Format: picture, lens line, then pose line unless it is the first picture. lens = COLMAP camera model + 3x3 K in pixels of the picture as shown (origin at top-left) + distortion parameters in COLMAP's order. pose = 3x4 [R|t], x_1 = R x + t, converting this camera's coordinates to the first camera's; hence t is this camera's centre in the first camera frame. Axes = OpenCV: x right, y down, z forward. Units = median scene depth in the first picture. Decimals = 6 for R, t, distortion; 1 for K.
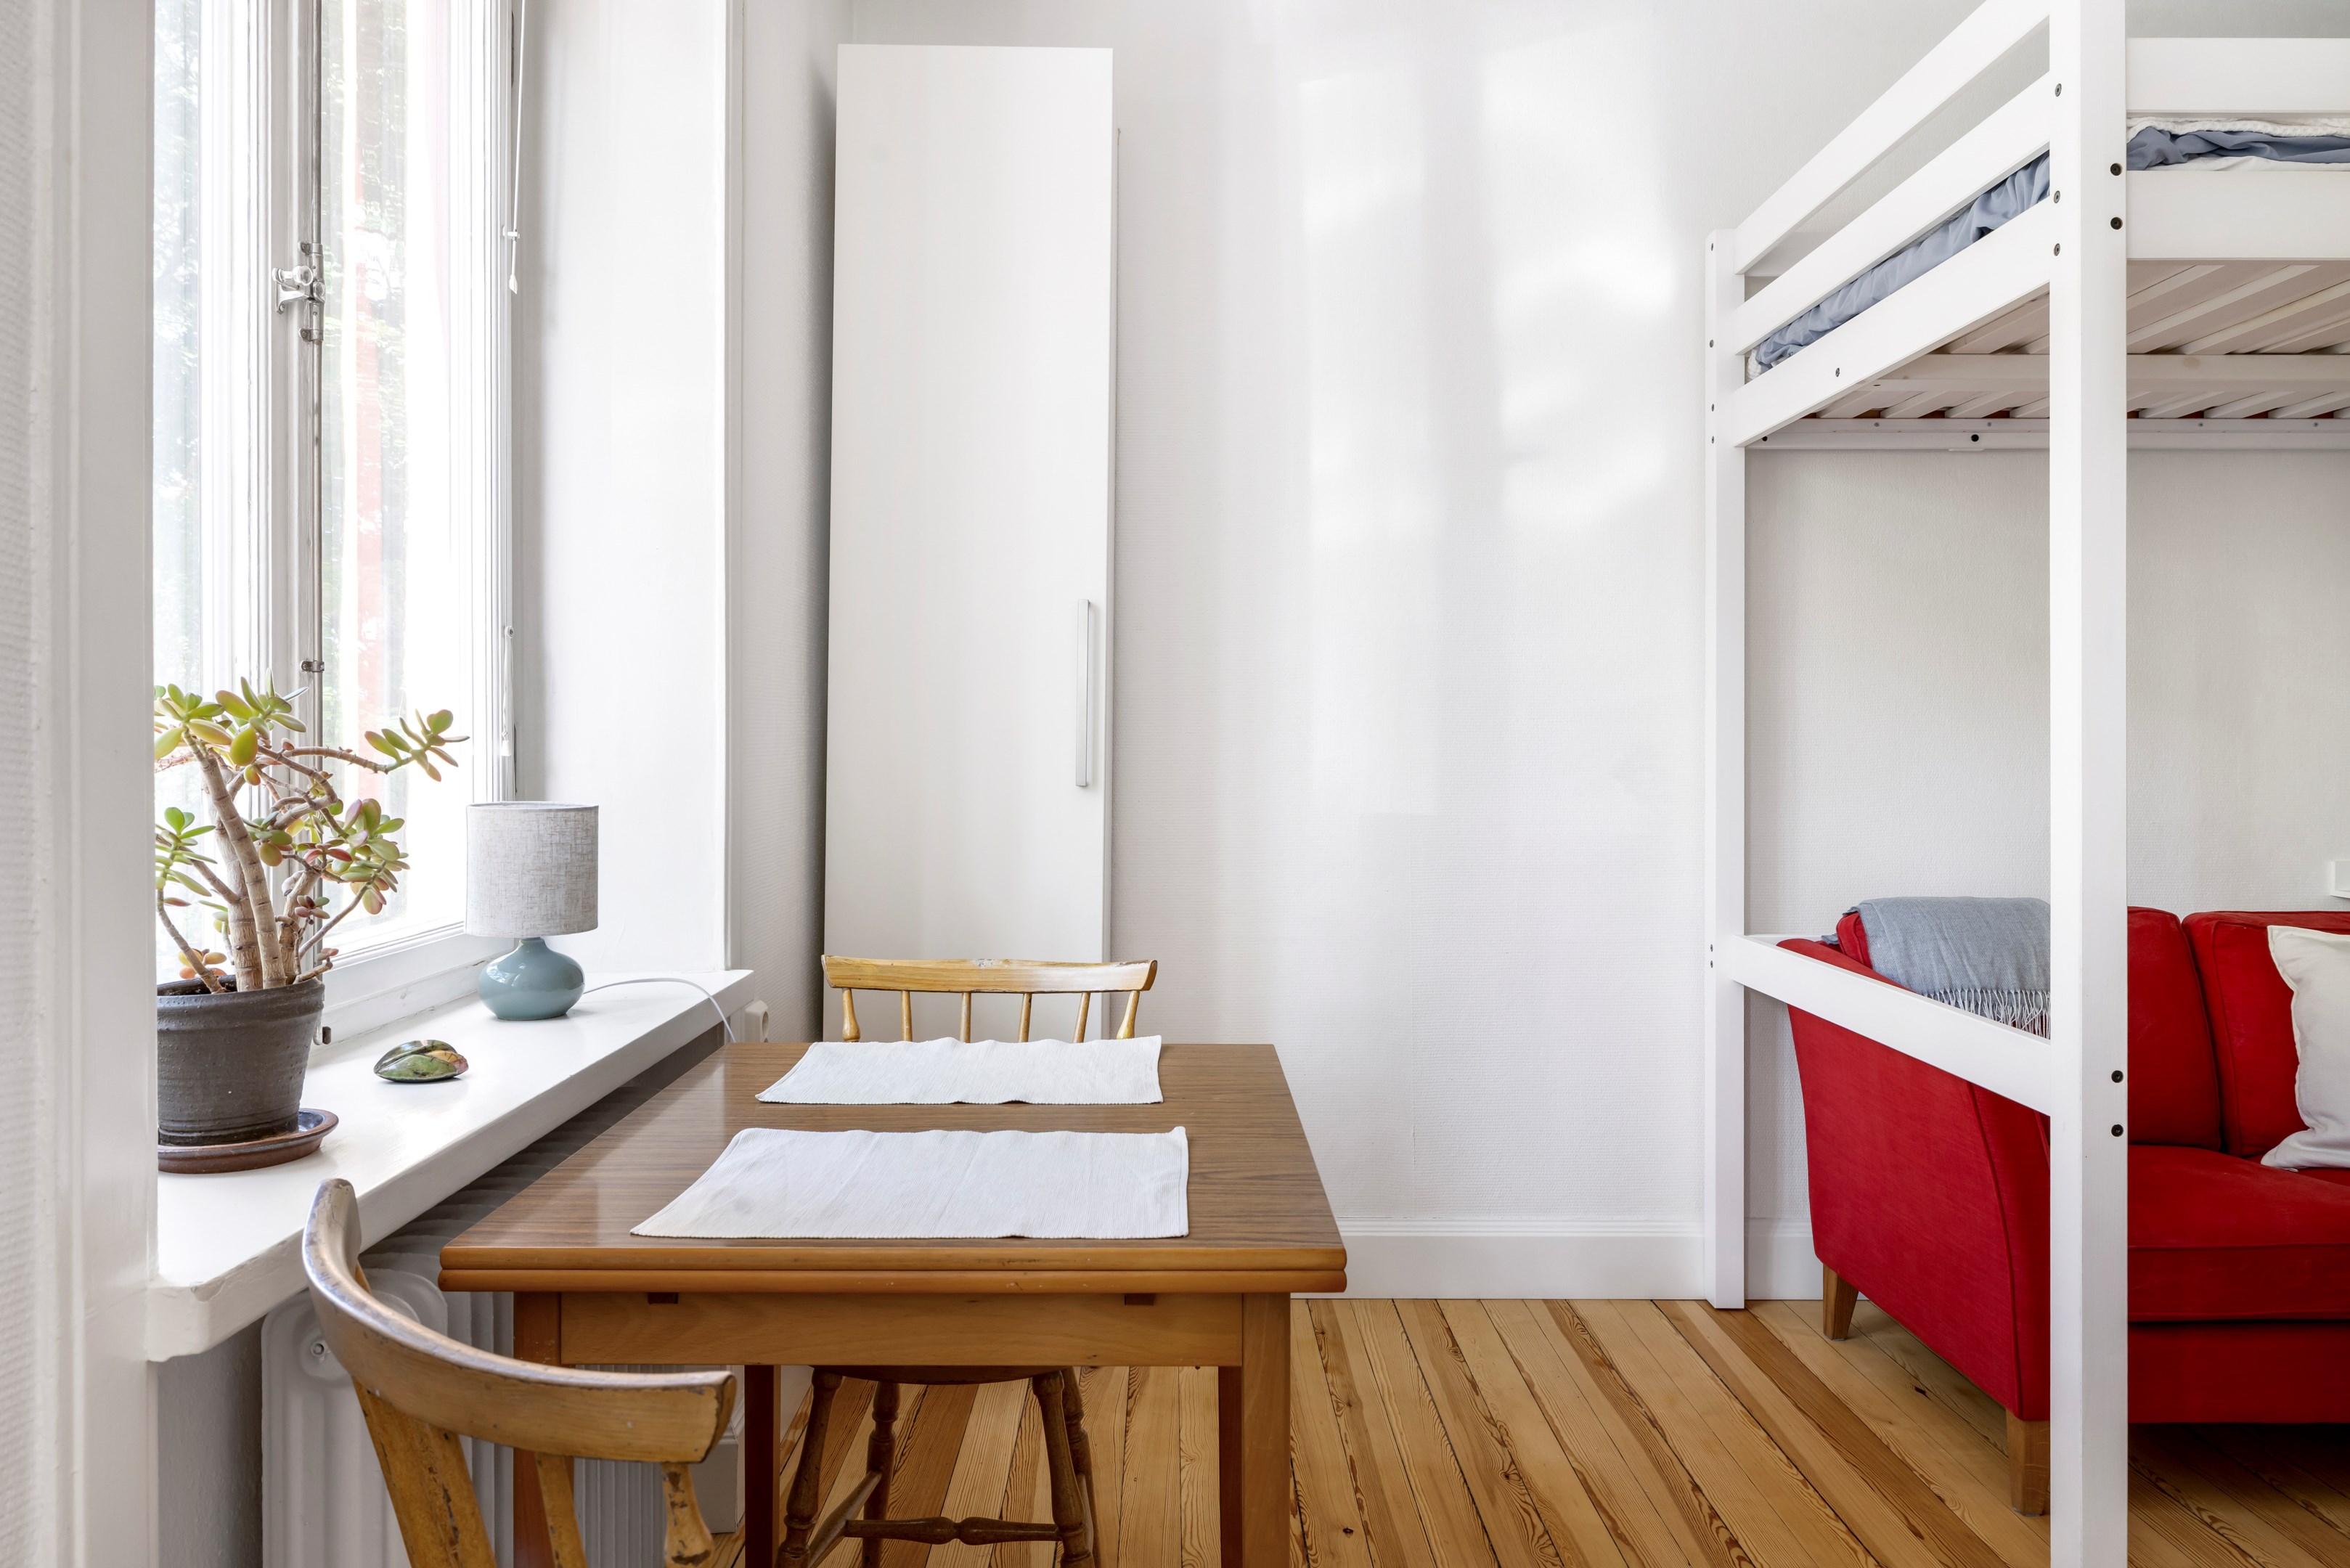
lens RADIAL K [[1588.9, 0, 1169.6], [0, 1588.9, 729.8], [0, 0, 1]] dist [-0.004493, 0.004093]
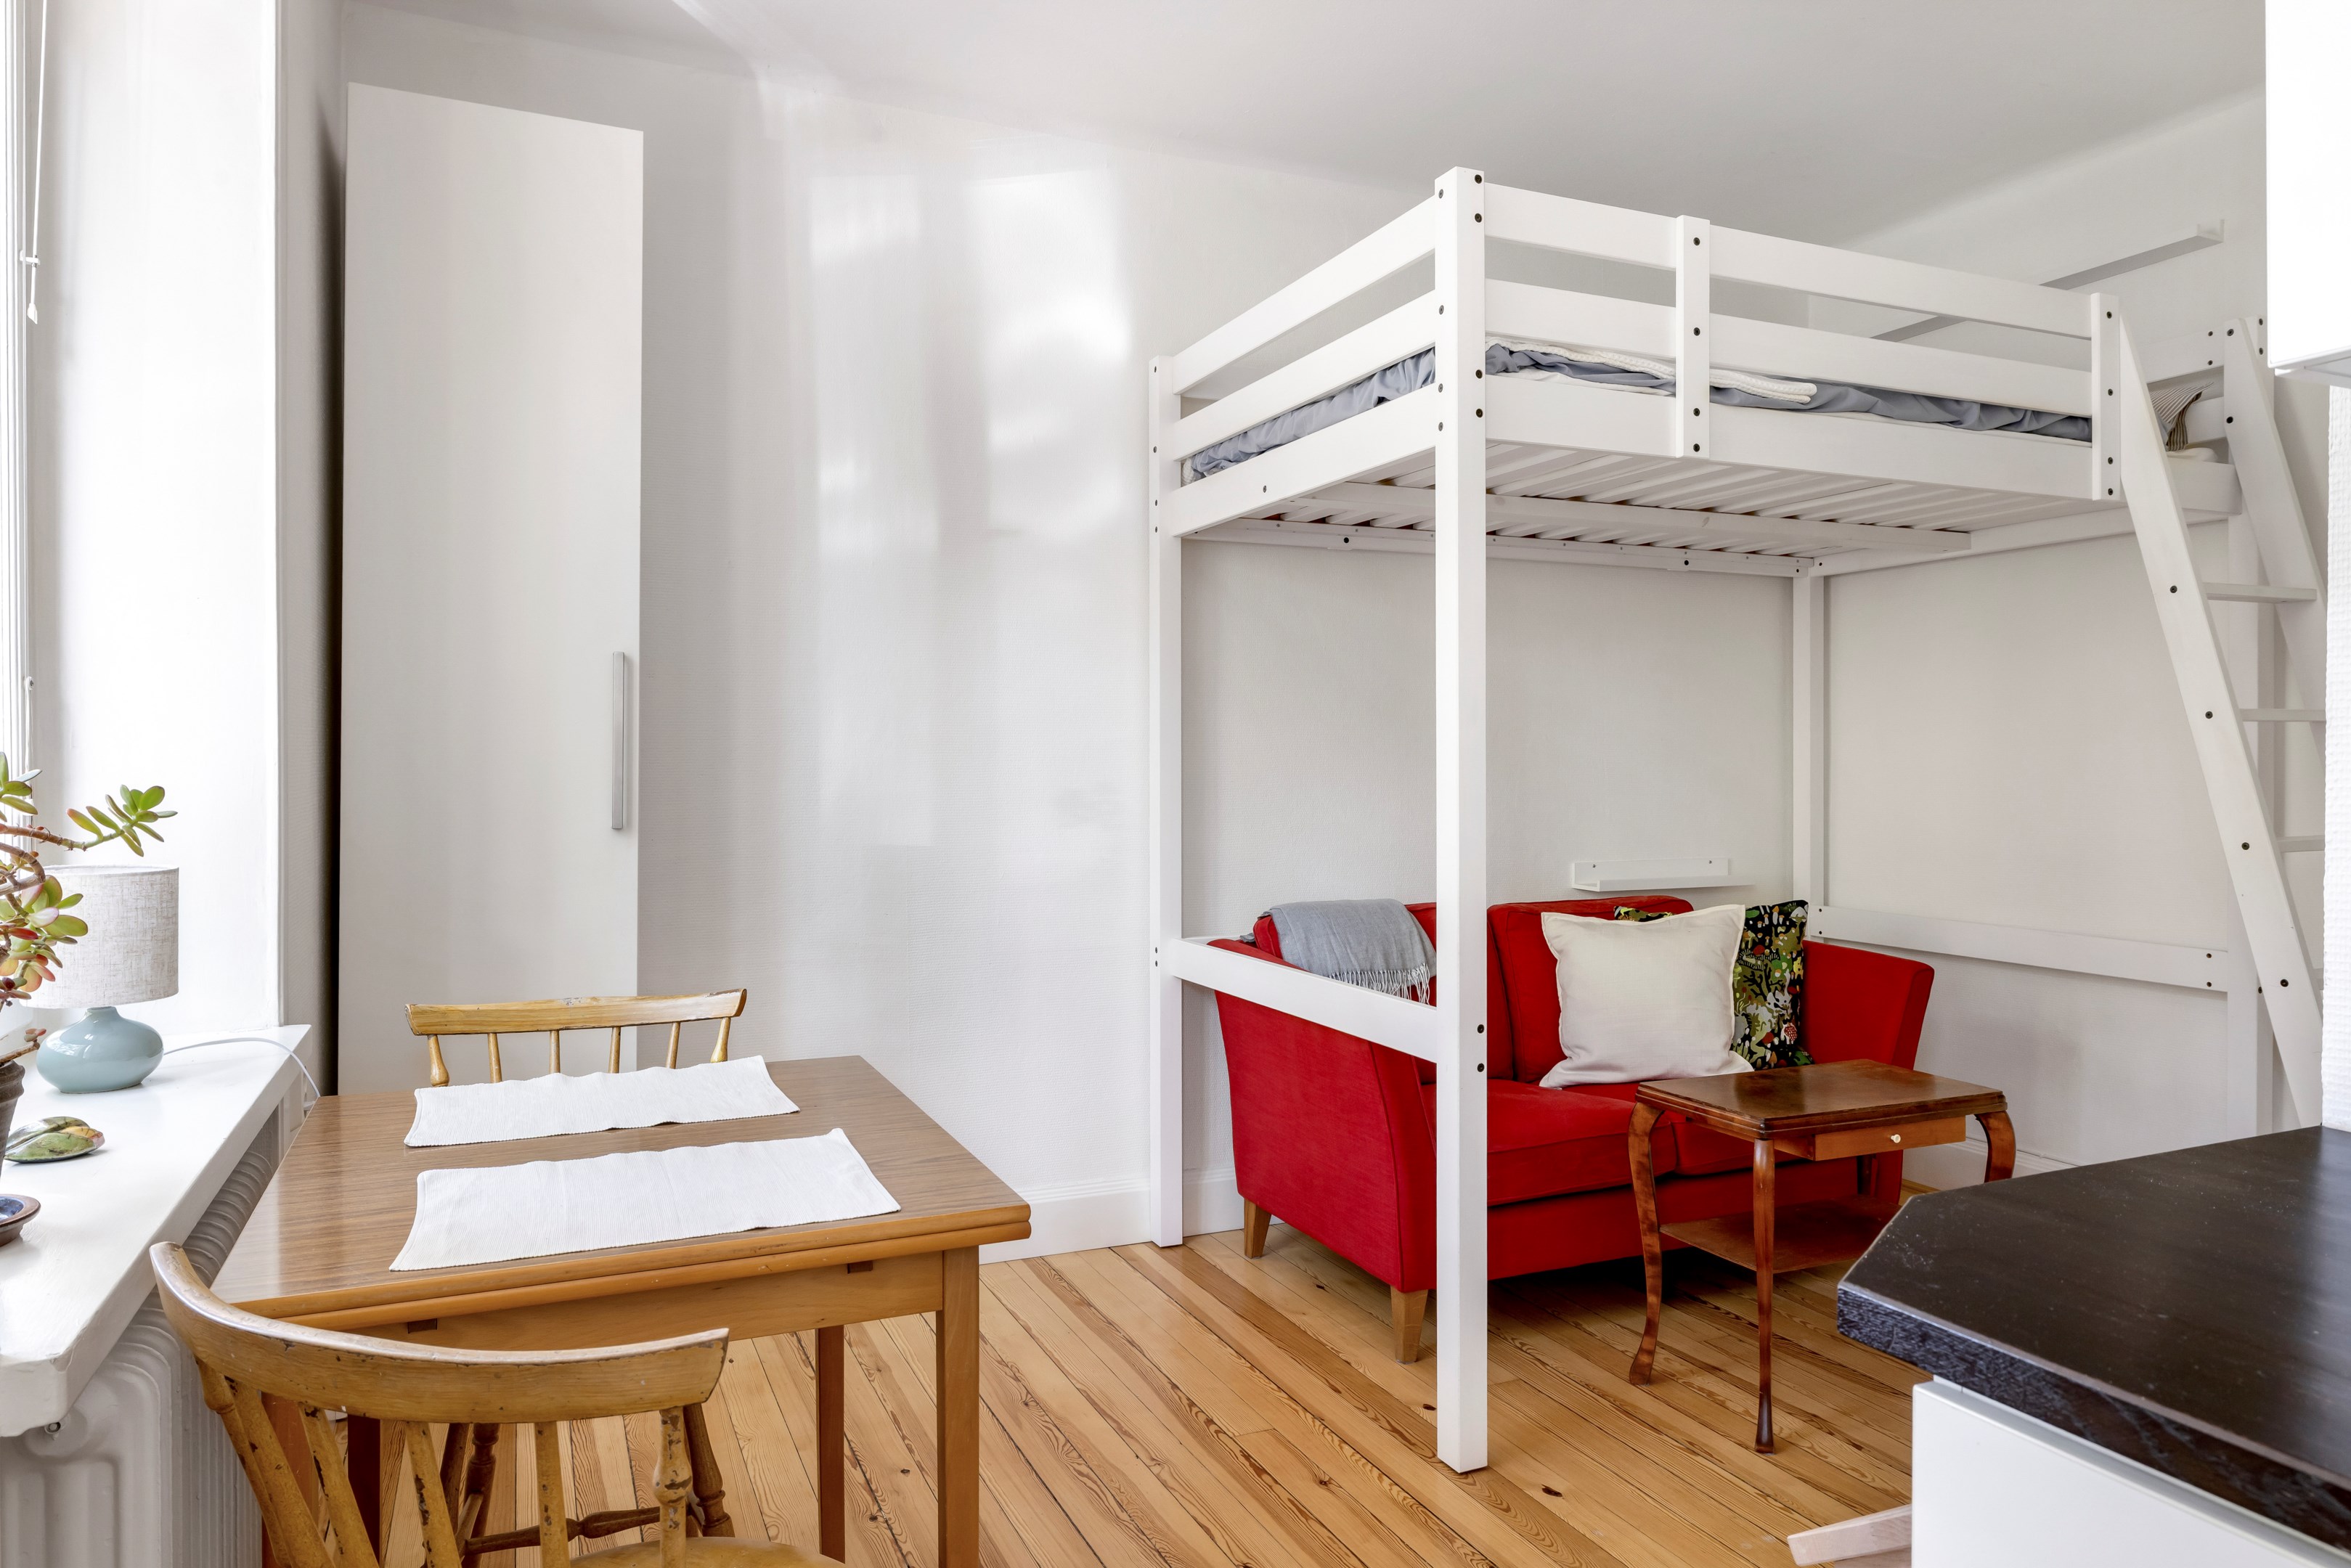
lens RADIAL K [[1509.5, 0, 1182.5], [0, 1509.5, 756.2], [0, 0, 1]] dist [-0.001863, 0.002067]
pose [[0.916549, -0.001667, 0.399920, -0.136836], [0.000241, 0.999993, 0.003616, -0.019976], [-0.399923, -0.003218, 0.916543, -0.084726]]
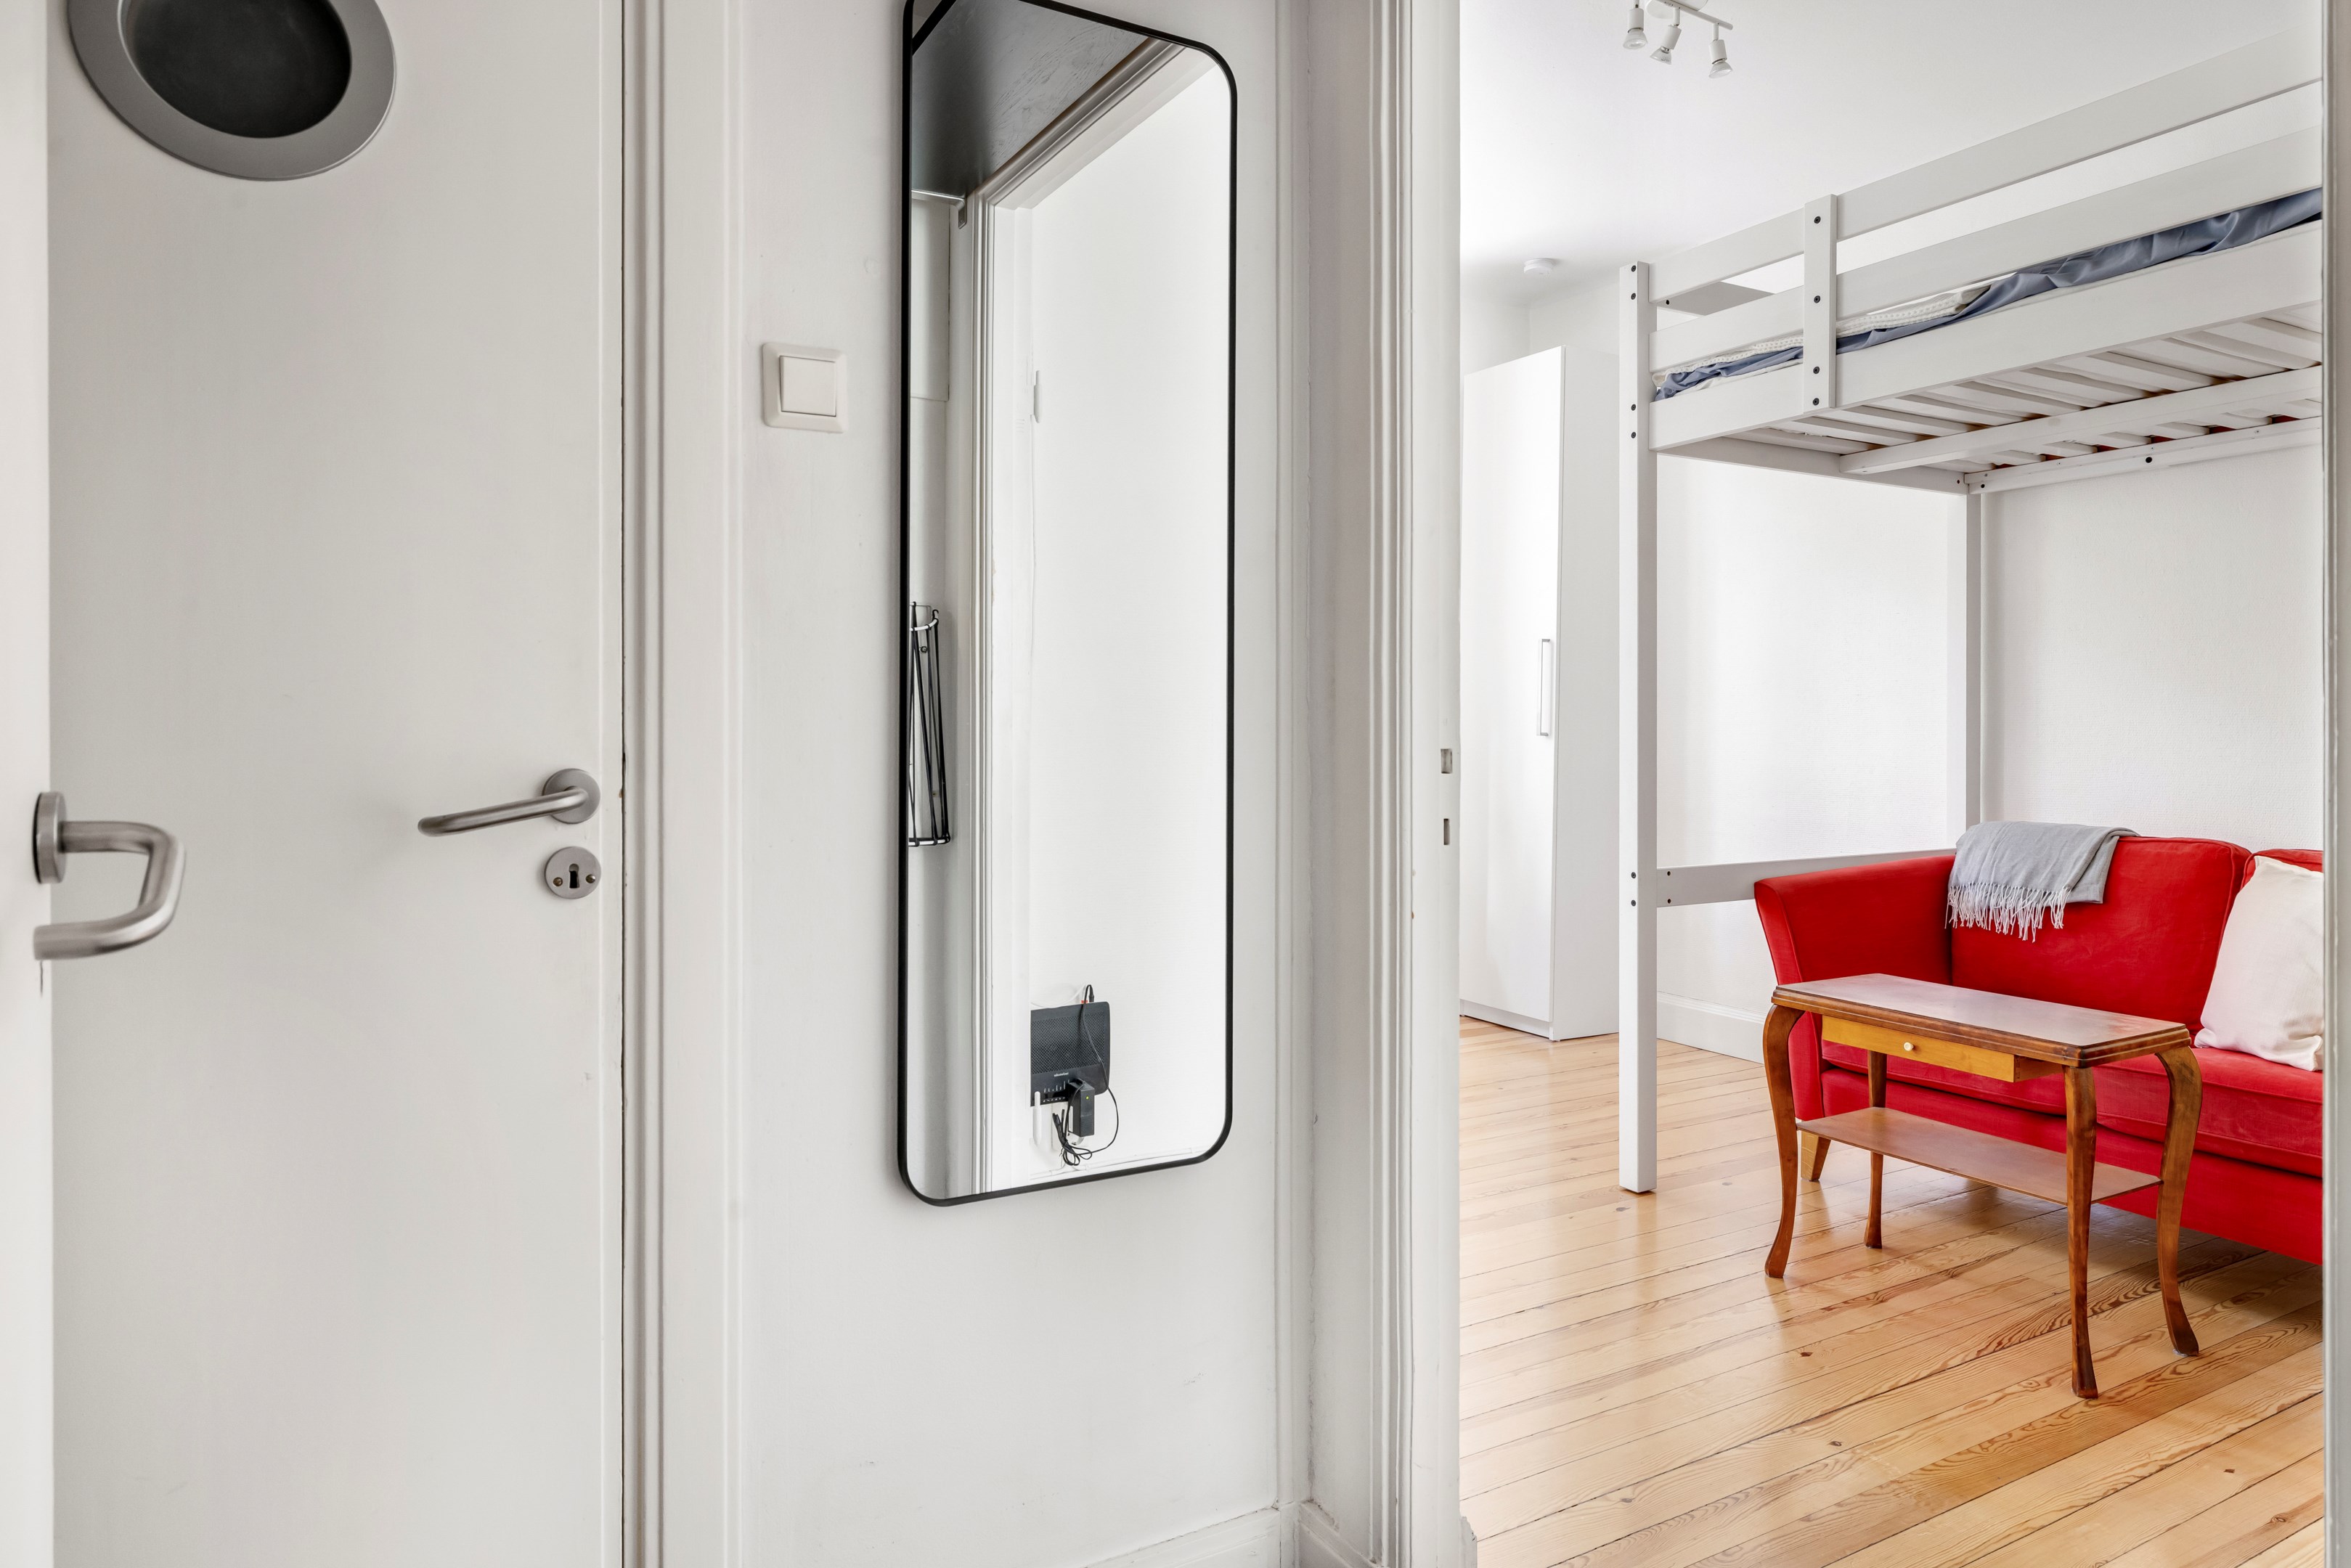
lens RADIAL K [[1451.2, 0, 1185.8], [0, 1451.2, 702.3], [0, 0, 1]] dist [-0.001948, -0.000614]
pose [[0.487986, -0.019478, -0.872634, 1.521233], [0.010843, 0.999809, -0.016253, 0.023004], [0.872784, -0.001531, 0.488104, -0.274386]]
